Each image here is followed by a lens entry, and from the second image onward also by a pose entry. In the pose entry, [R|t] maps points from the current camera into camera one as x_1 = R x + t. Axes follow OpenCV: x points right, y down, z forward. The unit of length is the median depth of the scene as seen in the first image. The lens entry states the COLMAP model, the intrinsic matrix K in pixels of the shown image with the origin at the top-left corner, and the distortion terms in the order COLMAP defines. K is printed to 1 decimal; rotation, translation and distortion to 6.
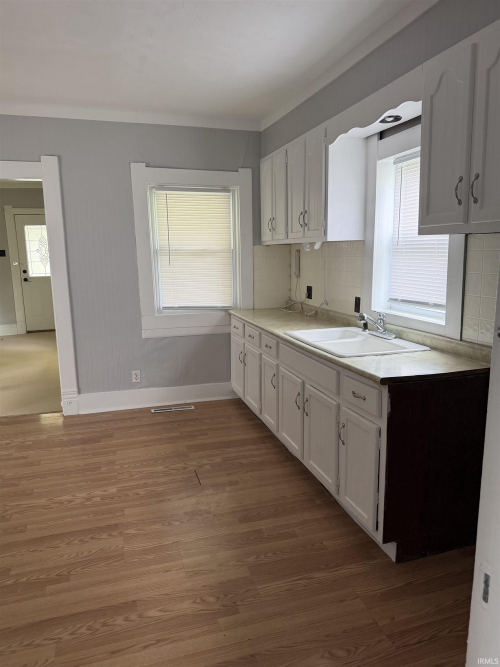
lens RADIAL K [[474.4, 0, 248.9], [0, 474.4, 332.6], [0, 0, 1]] dist [0.022064, -0.018990]
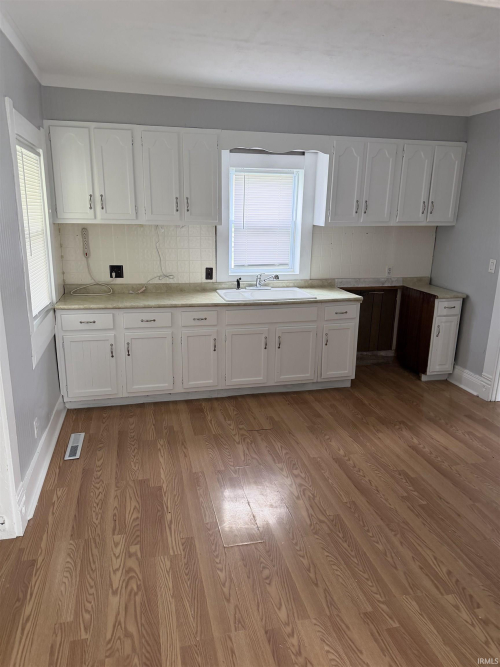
lens RADIAL K [[474.4, 0, 246.5], [0, 474.4, 335.2], [0, 0, 1]] dist [0.022064, -0.018990]
pose [[0.044292, -0.224035, 0.973574, -0.946756], [0.174318, 0.961313, 0.213284, -0.136396], [-0.983693, 0.160265, 0.081632, 0.720424]]
